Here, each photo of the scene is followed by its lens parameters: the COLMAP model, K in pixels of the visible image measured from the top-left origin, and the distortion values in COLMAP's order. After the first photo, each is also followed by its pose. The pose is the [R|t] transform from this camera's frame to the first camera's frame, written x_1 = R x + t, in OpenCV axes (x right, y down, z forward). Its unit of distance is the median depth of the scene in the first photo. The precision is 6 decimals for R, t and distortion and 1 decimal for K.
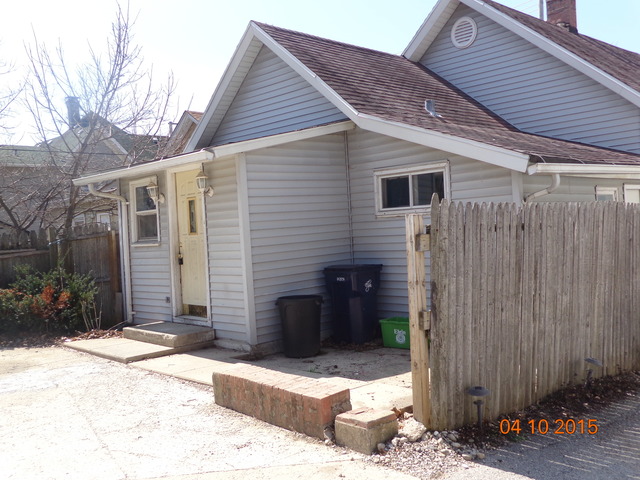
lens RADIAL K [[645.7, 0, 320.0], [0, 645.7, 240.0], [0, 0, 1]] dist [-0.001729, -0.001866]
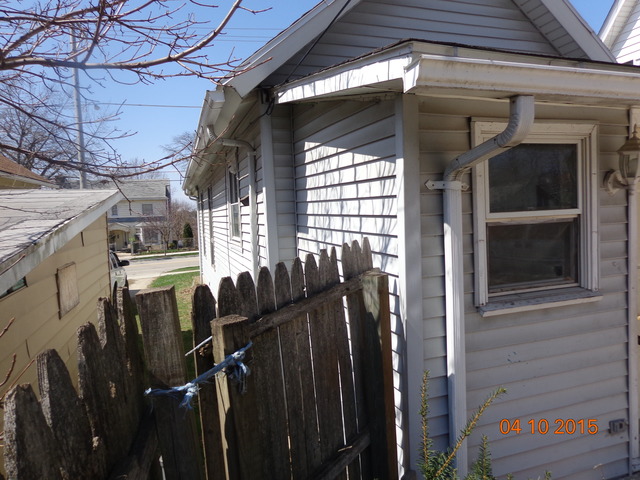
lens RADIAL K [[458.6, 0, 320.0], [0, 458.6, 240.0], [0, 0, 1]] dist [0.005173, 0.002882]
pose [[0.417872, -0.020093, 0.908283, -0.690050], [0.035357, 0.999358, 0.005841, -0.043092], [-0.907817, 0.029673, 0.418314, 1.236046]]
